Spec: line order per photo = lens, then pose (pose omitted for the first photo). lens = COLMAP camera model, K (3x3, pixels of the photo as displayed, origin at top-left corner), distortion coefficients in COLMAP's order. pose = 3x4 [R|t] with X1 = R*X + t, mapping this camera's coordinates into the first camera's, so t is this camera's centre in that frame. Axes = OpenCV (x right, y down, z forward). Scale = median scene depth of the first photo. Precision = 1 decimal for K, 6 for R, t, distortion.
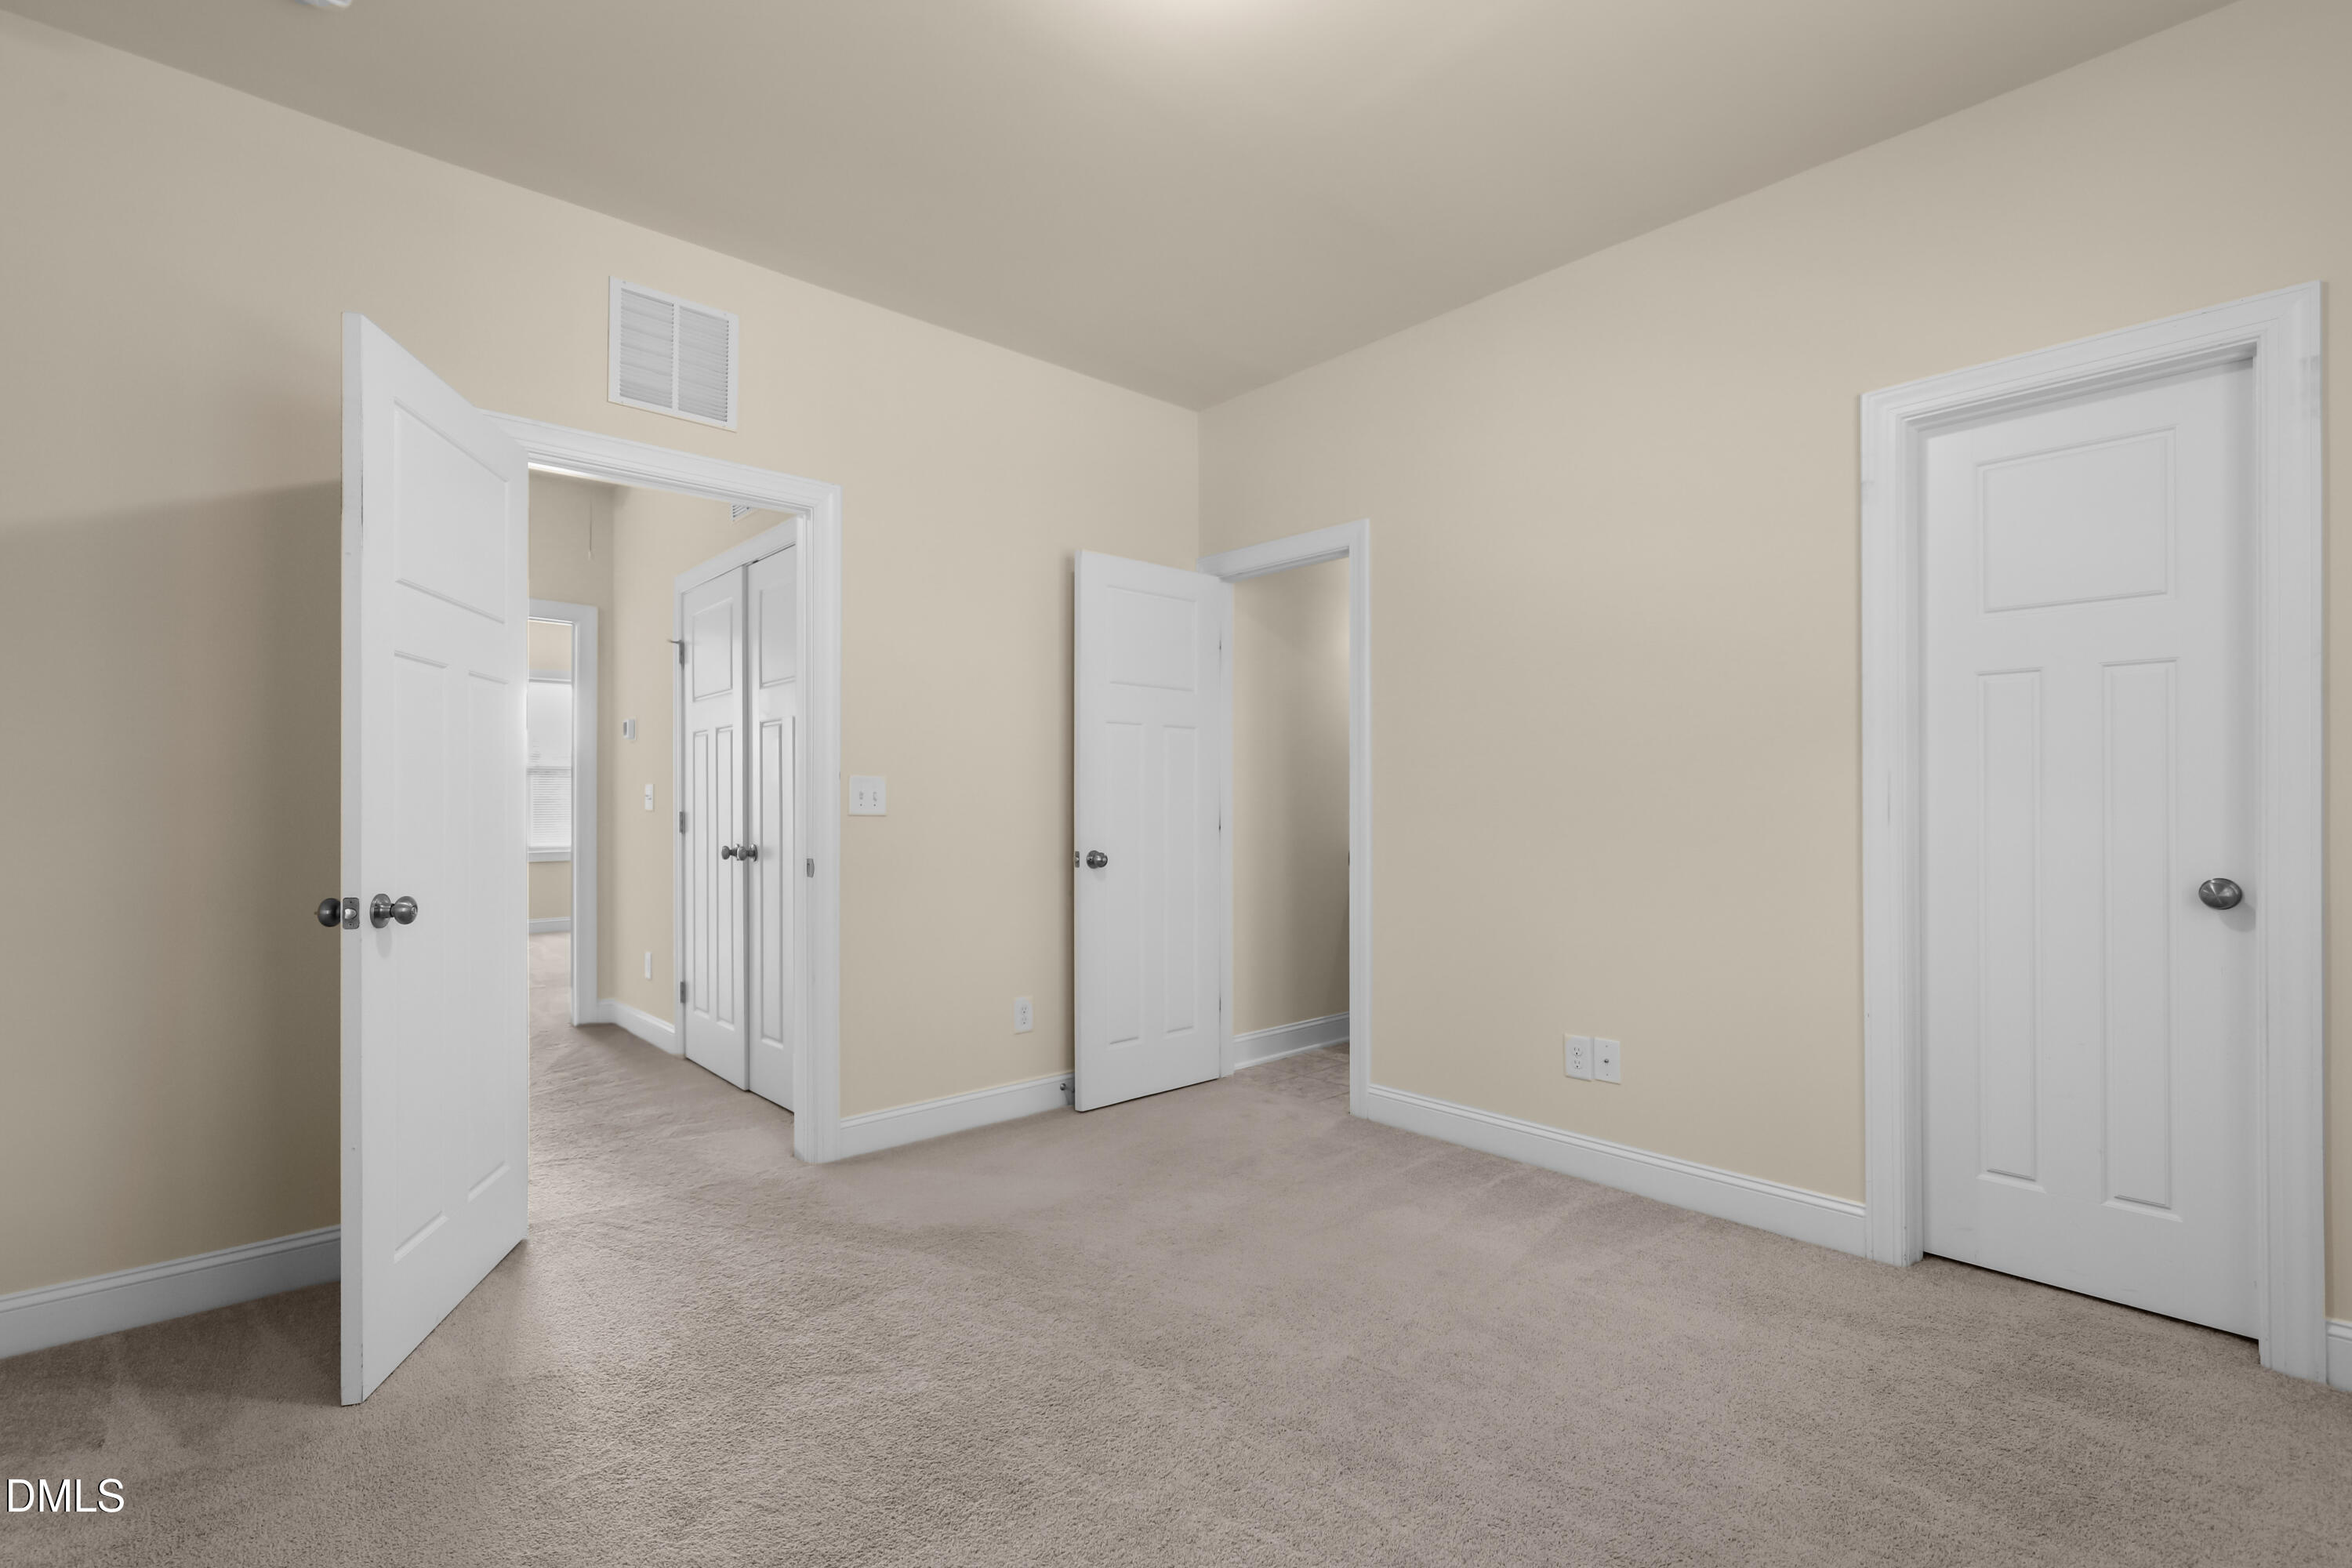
lens RADIAL K [[1076.8, 0, 1178.9], [0, 1076.8, 788.0], [0, 0, 1]] dist [0.001409, 0.000816]
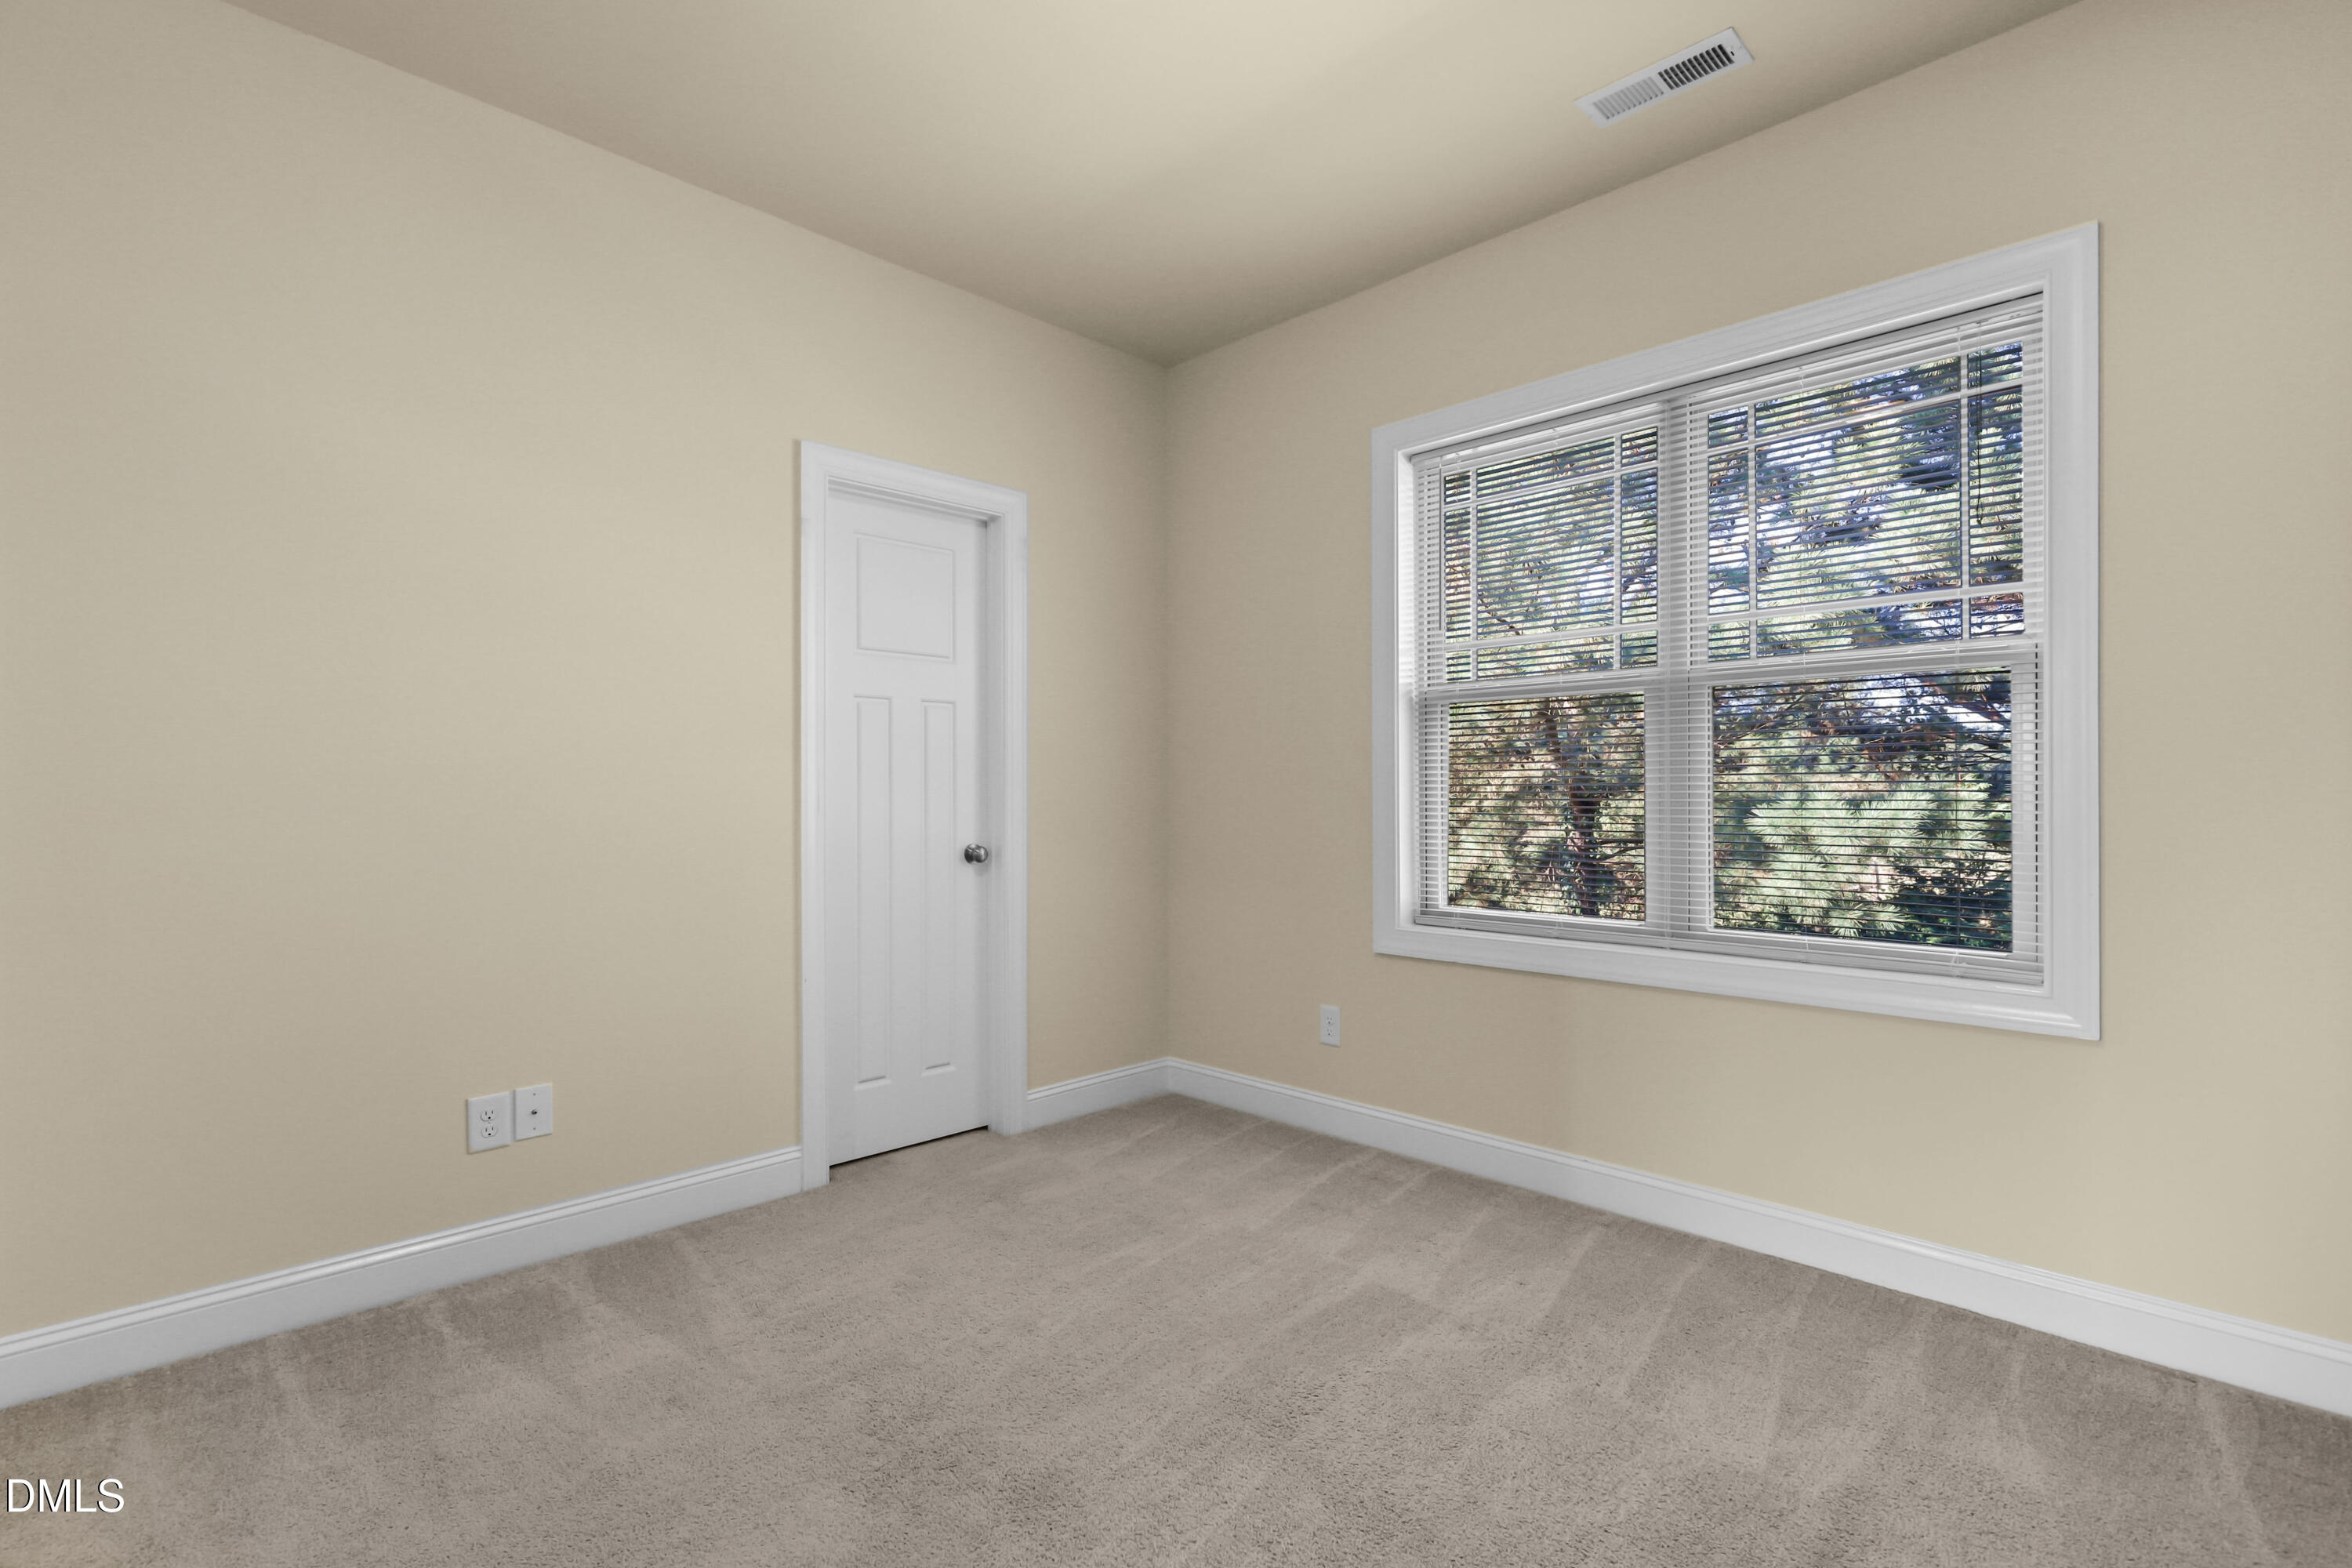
lens RADIAL K [[1076.8, 0, 1178.7], [0, 1076.8, 795.2], [0, 0, 1]] dist [0.001409, 0.000816]
pose [[-0.053304, 0.008844, 0.998539, -0.496349], [-0.003991, 0.999951, -0.009070, 0.019793], [-0.998570, -0.004469, -0.053266, 0.613240]]
